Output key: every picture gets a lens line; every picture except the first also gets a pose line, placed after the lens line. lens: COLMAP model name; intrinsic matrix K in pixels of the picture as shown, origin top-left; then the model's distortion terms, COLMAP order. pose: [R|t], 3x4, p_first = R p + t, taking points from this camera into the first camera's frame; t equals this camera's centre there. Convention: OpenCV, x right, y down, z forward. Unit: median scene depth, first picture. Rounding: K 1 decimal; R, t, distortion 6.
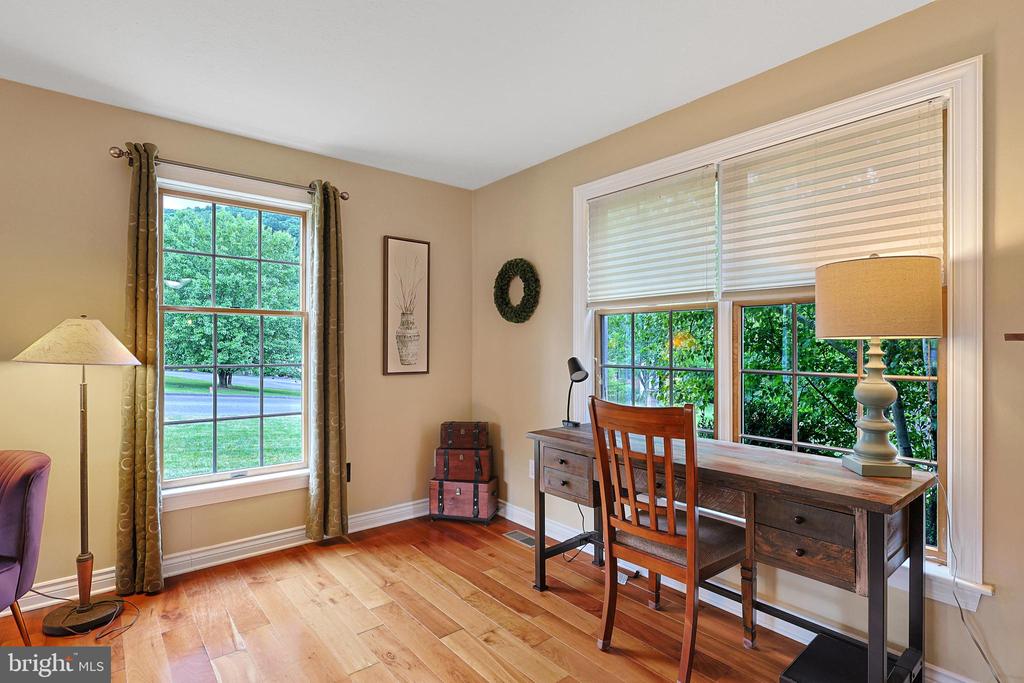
lens RADIAL K [[511.4, 0, 512.0], [0, 511.4, 341.5], [0, 0, 1]] dist [0.000664, -0.000124]
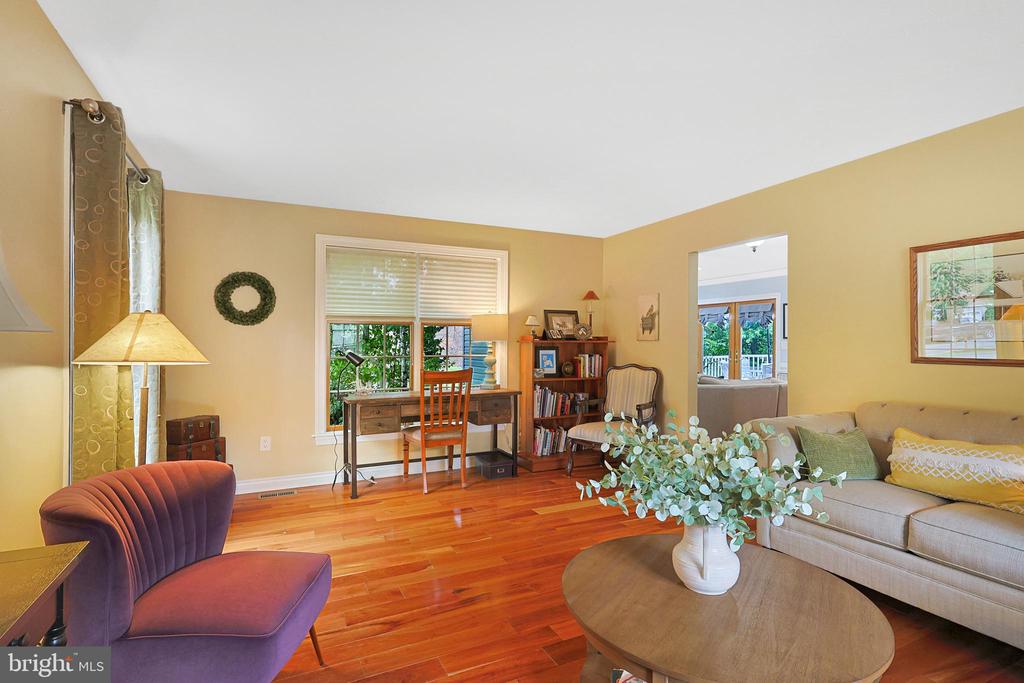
lens RADIAL K [[496.1, 0, 512.0], [0, 496.1, 341.5], [0, 0, 1]] dist [0.001799, 0.000036]
pose [[0.227034, 0.005115, 0.973873, -1.516311], [-0.008288, 0.999960, -0.003319, 0.001614], [-0.973852, -0.007318, 0.227067, 0.204710]]
